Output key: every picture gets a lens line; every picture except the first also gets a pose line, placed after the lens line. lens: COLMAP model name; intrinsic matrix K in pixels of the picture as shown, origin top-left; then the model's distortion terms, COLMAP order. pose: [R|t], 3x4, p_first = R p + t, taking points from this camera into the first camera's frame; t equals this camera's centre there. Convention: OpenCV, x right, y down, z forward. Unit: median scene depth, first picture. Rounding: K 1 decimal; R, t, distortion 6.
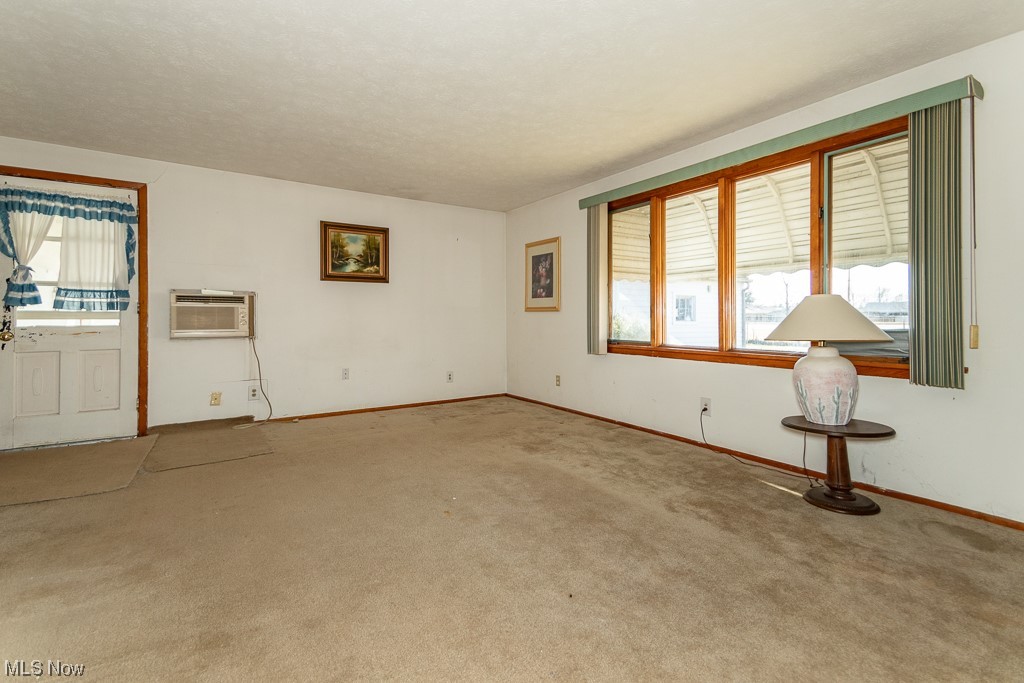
lens RADIAL K [[466.1, 0, 514.0], [0, 466.1, 313.1], [0, 0, 1]] dist [0.026232, -0.000263]
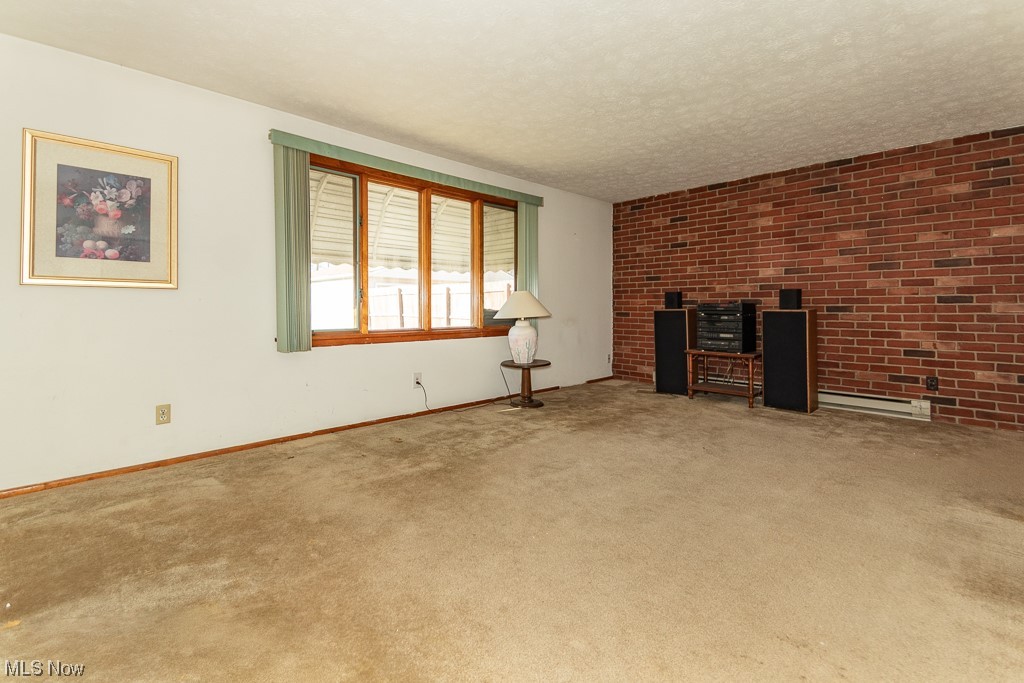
lens RADIAL K [[465.2, 0, 509.8], [0, 465.2, 305.3], [0, 0, 1]] dist [0.026771, -0.000323]
pose [[-0.174824, 0.008338, 0.984564, -0.675603], [-0.010624, 0.999890, -0.010355, 0.022034], [-0.984542, -0.012271, -0.174716, 0.876775]]
